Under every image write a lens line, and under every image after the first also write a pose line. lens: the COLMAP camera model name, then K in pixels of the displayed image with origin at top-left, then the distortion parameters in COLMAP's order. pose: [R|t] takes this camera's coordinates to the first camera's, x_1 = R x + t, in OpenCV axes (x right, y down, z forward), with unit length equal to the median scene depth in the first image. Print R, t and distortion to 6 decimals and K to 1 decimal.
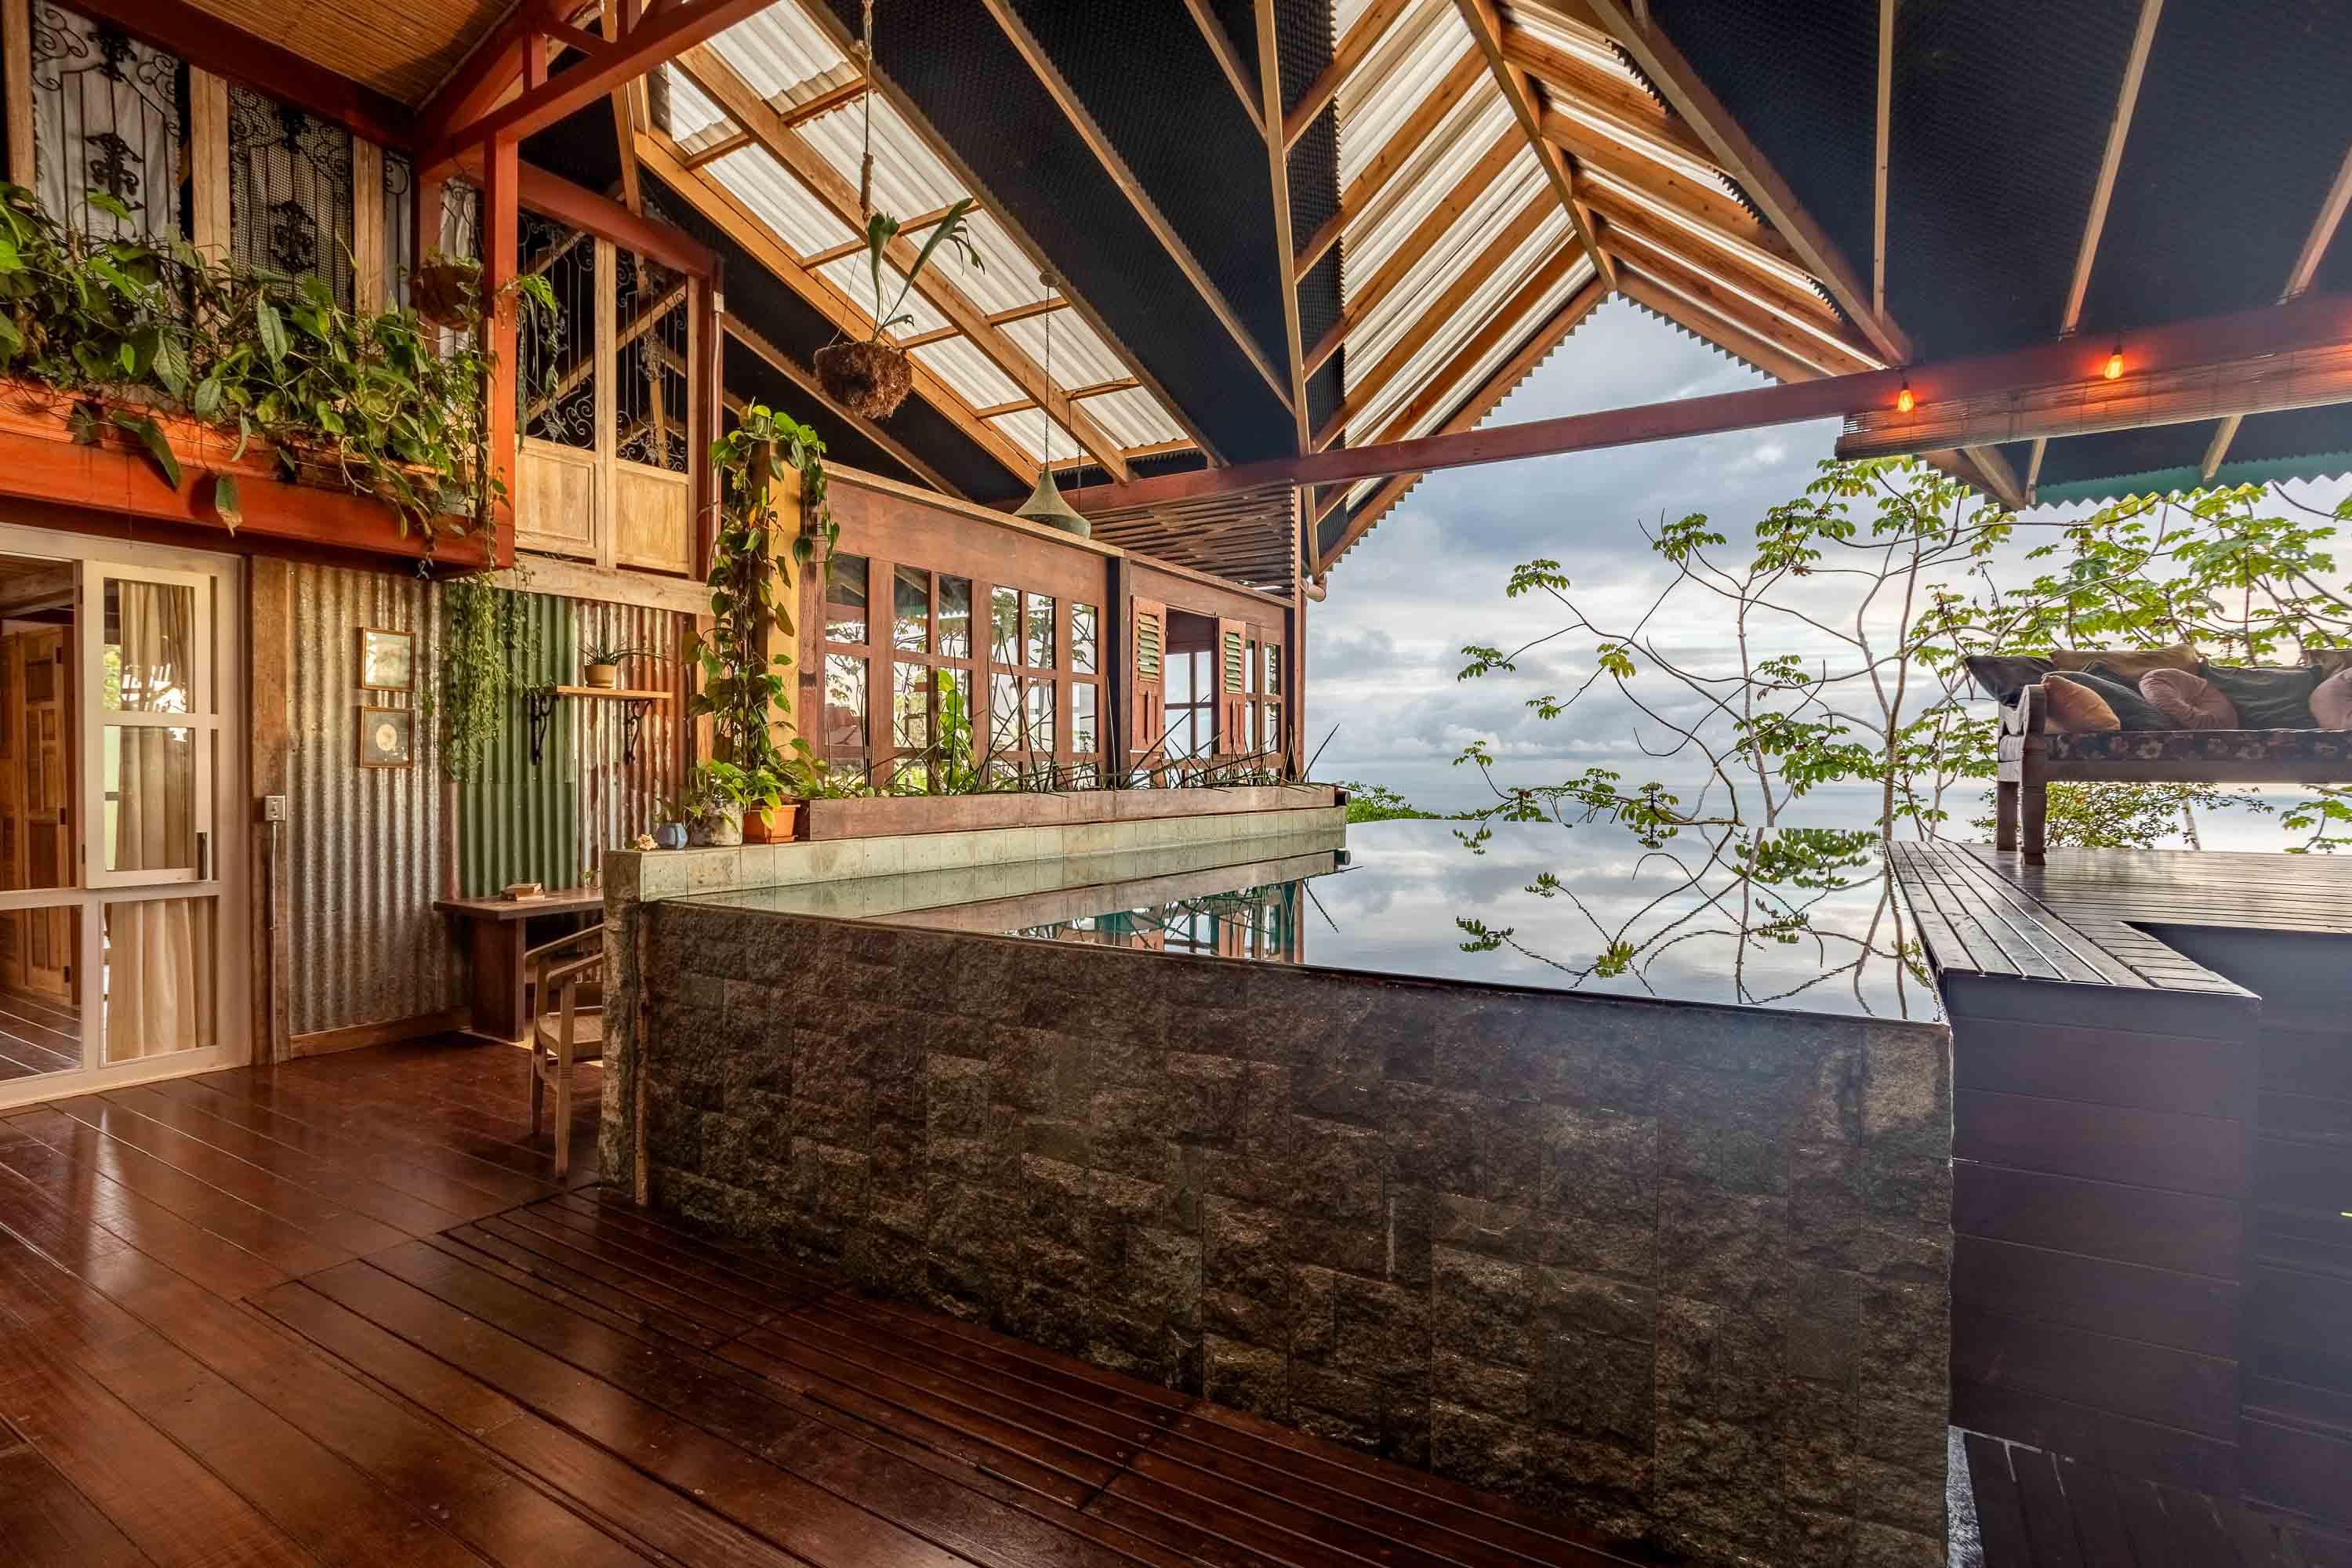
lens RADIAL K [[1136.3, 0, 1158.4], [0, 1136.3, 781.8], [0, 0, 1]] dist [-0.051597, 0.030702]
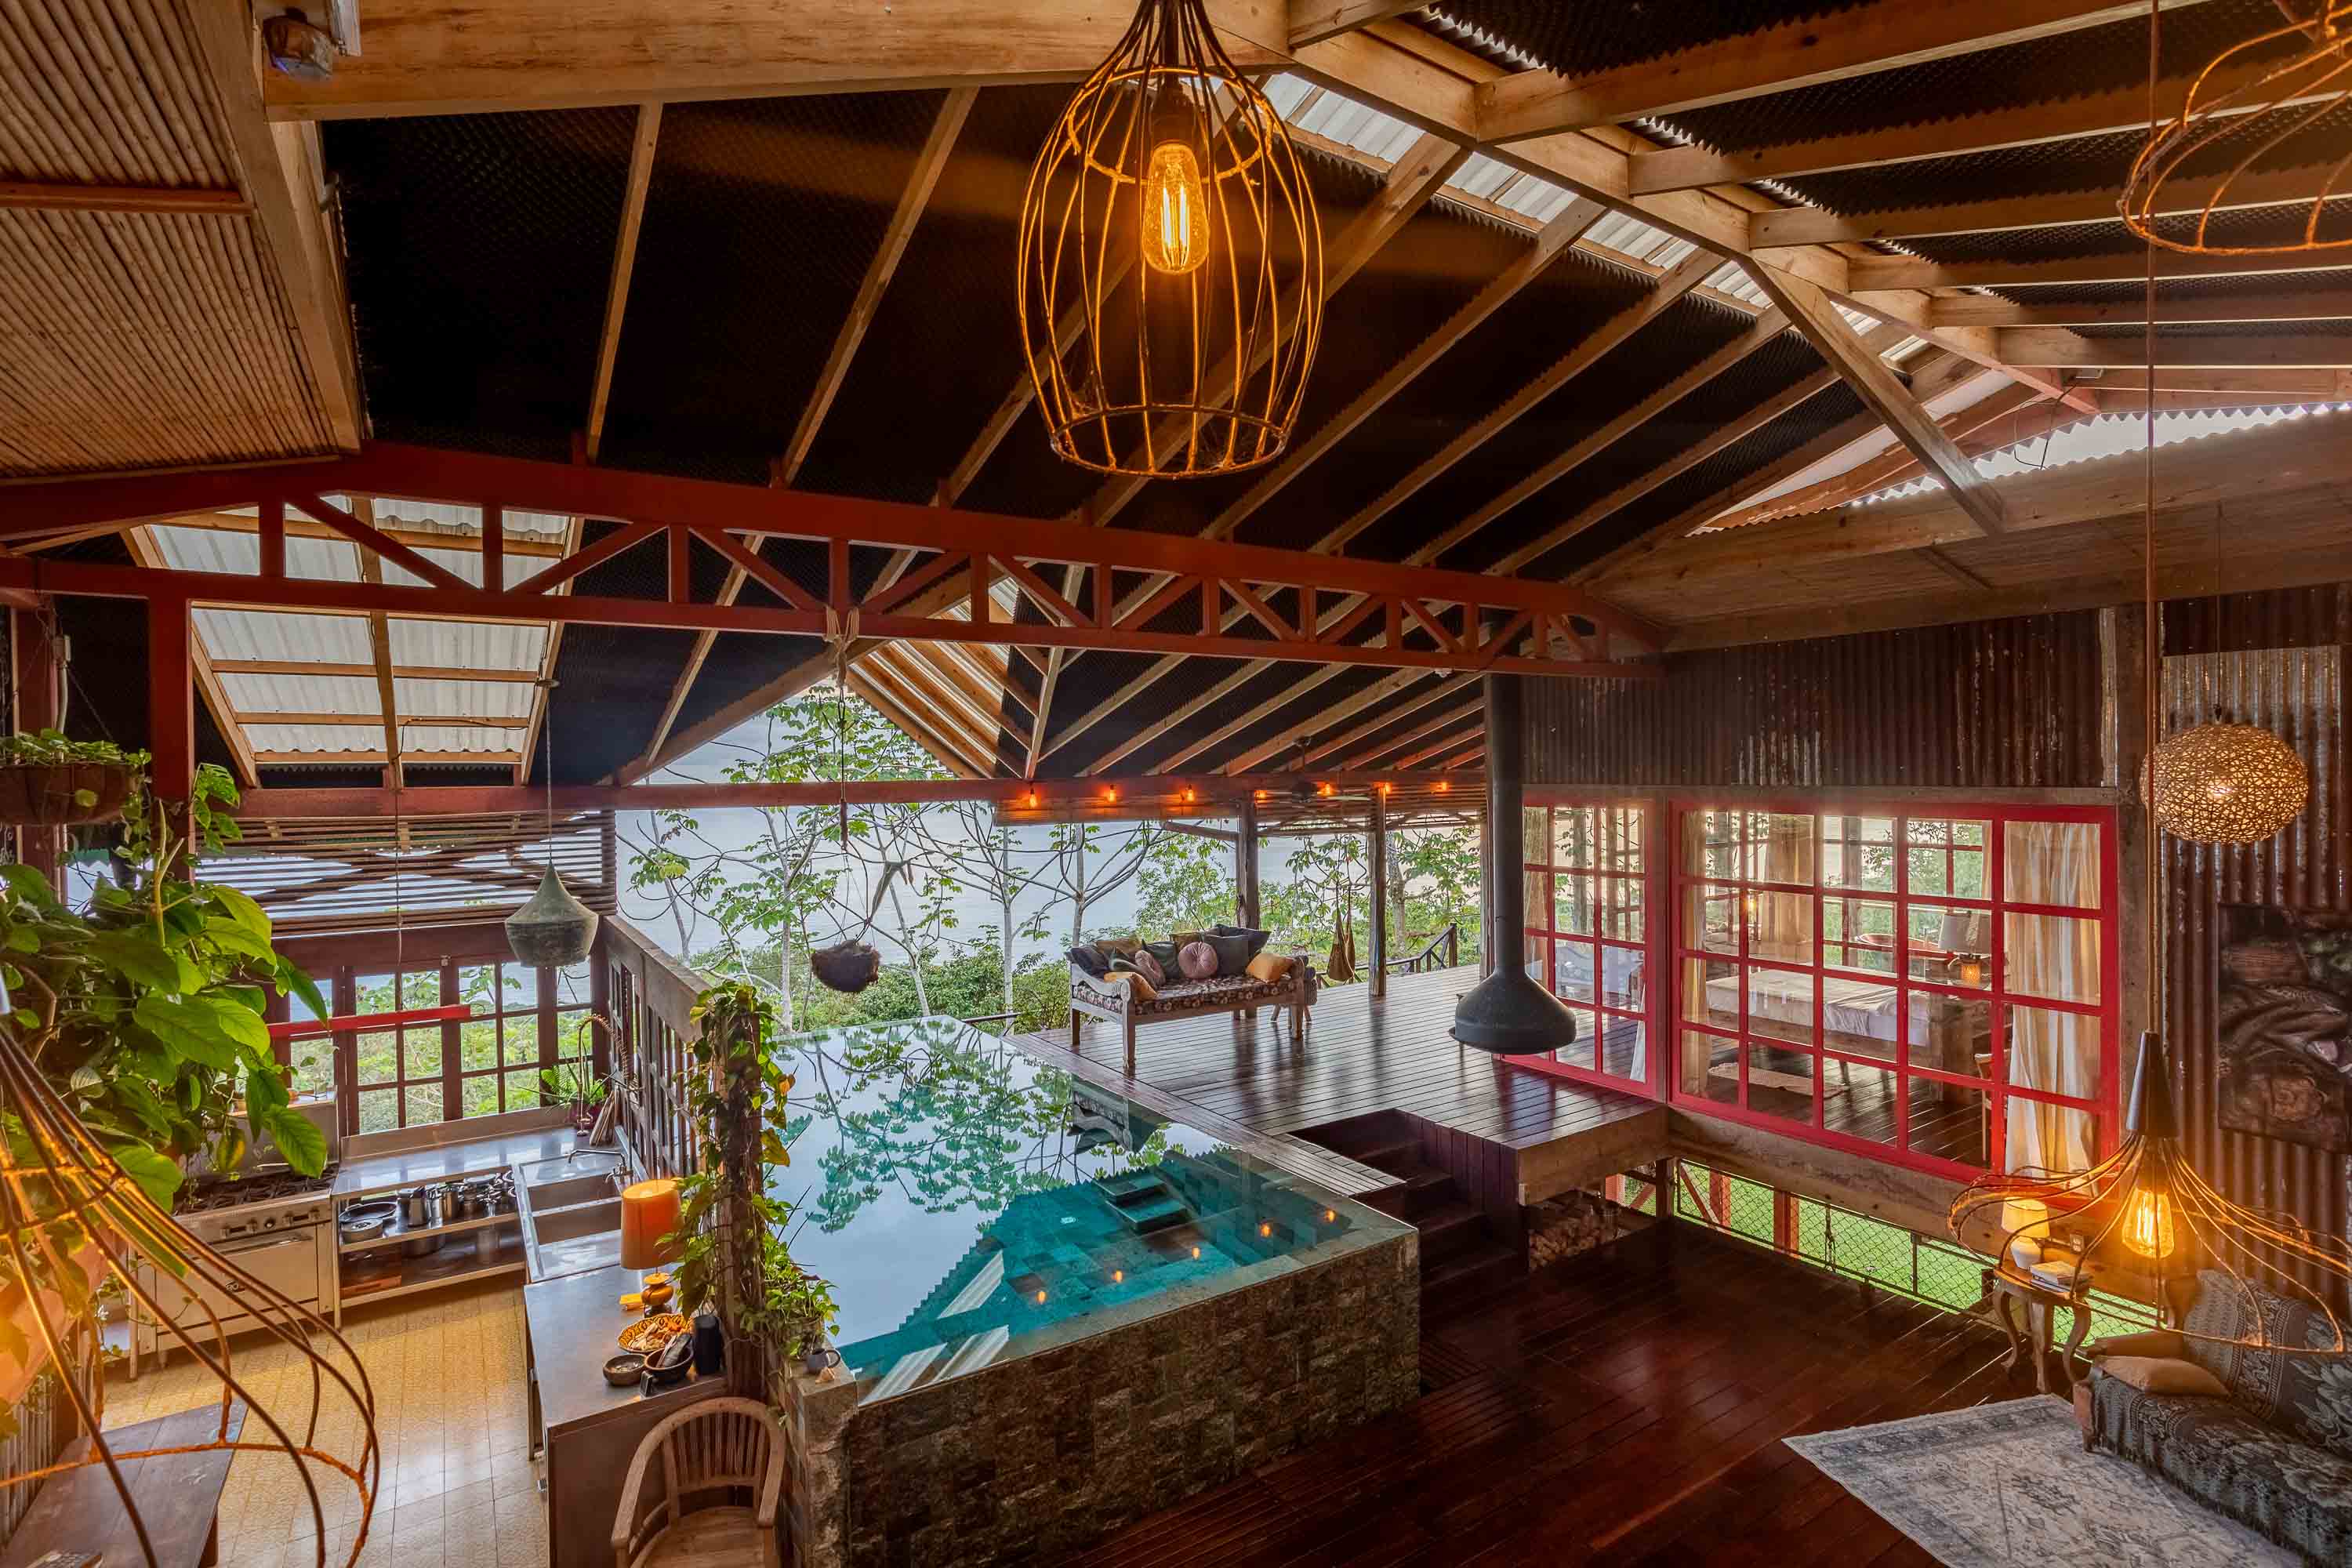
lens RADIAL K [[1136.3, 0, 1158.4], [0, 1136.3, 781.8], [0, 0, 1]] dist [-0.051597, 0.030702]
pose [[0.427919, -0.013649, 0.903714, -0.983725], [0.019794, 0.999788, 0.005728, -0.426458], [-0.903600, 0.015437, 0.428098, 0.055153]]
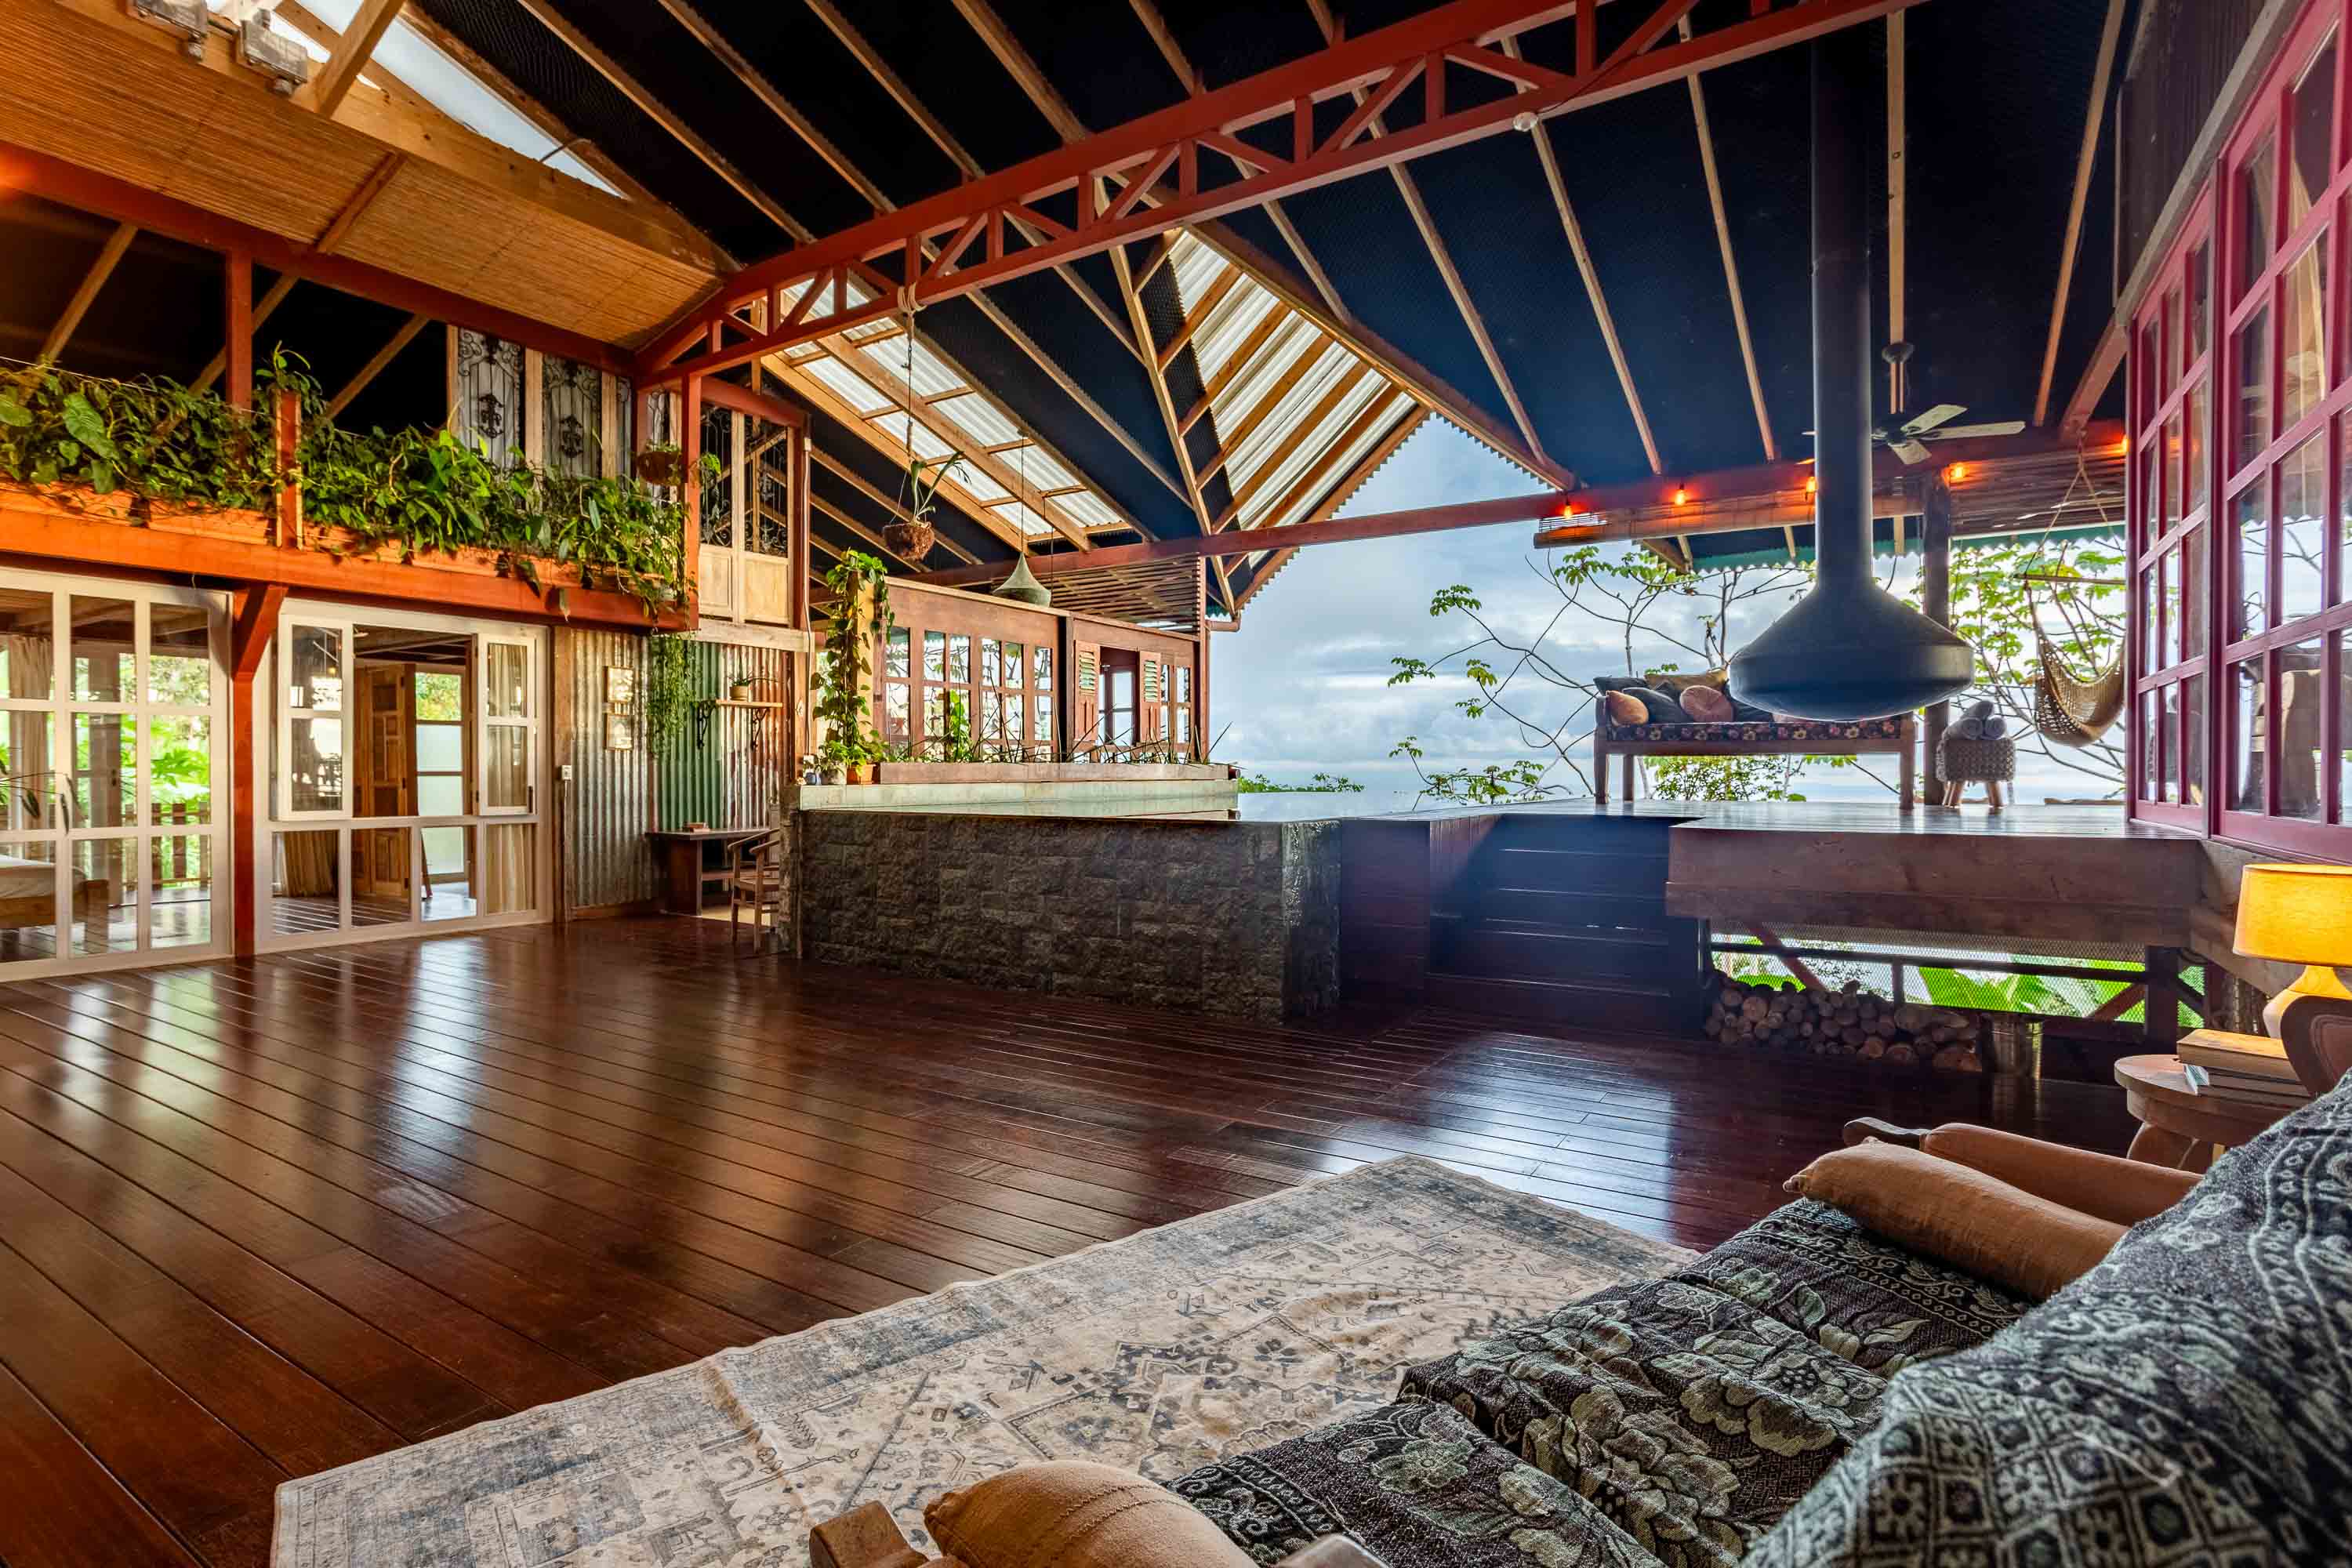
lens RADIAL K [[1136.3, 0, 1158.4], [0, 1136.3, 781.8], [0, 0, 1]] dist [-0.051597, 0.030702]
pose [[0.999686, -0.002295, -0.024972, 0.152170], [0.002281, 0.999997, -0.000583, 0.038142], [0.024973, 0.000526, 0.999688, -0.659683]]
